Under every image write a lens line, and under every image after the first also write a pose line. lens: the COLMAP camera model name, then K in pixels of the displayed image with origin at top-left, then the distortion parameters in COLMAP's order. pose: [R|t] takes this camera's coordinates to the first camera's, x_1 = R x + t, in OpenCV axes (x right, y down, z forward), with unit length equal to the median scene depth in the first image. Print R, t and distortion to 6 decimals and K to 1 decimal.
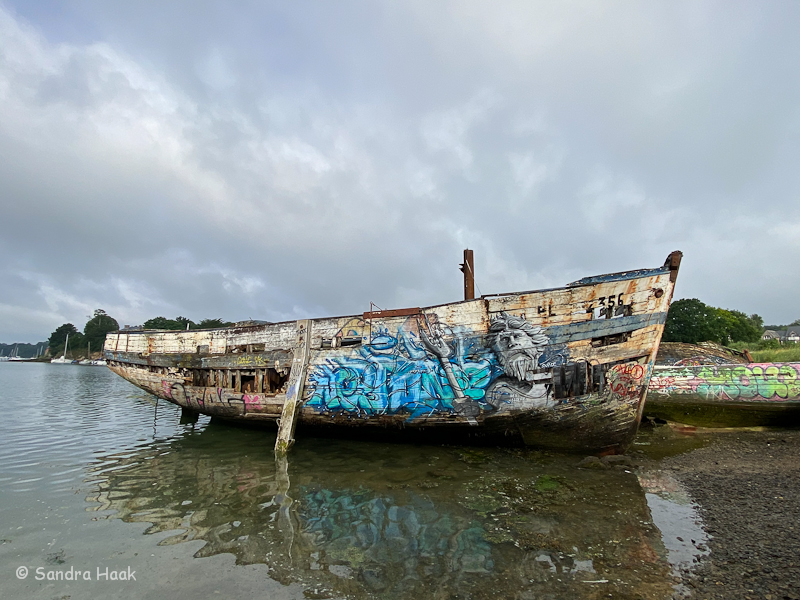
lens RADIAL K [[427.3, 0, 400.0], [0, 427.3, 300.0], [0, 0, 1]] dist [0.046837, -0.047597]
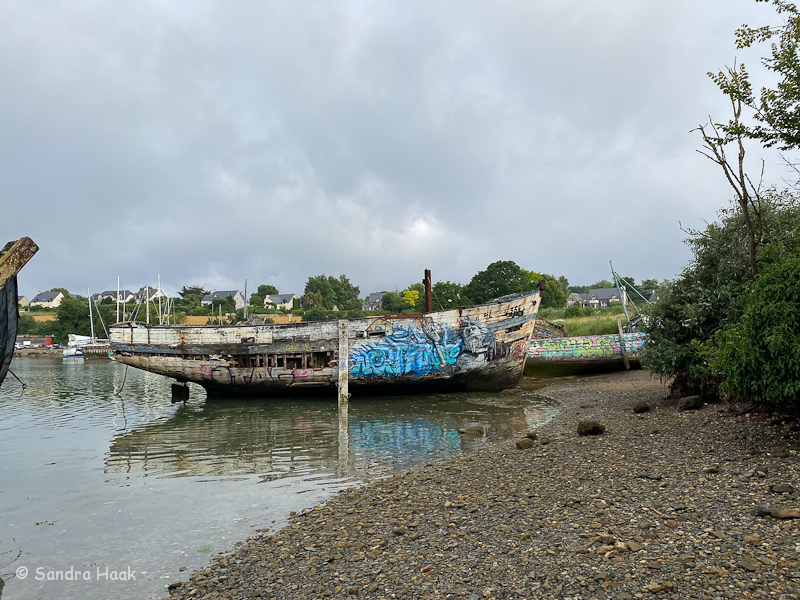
lens RADIAL K [[602.0, 0, 396.0], [0, 602.0, 284.4], [0, 0, 1]] dist [0.064507, -0.001037]
pose [[0.911802, 0.004680, 0.410604, -1.028031], [-0.030160, 0.997998, 0.055598, -0.226431], [-0.409521, -0.063078, 0.910117, -1.137199]]
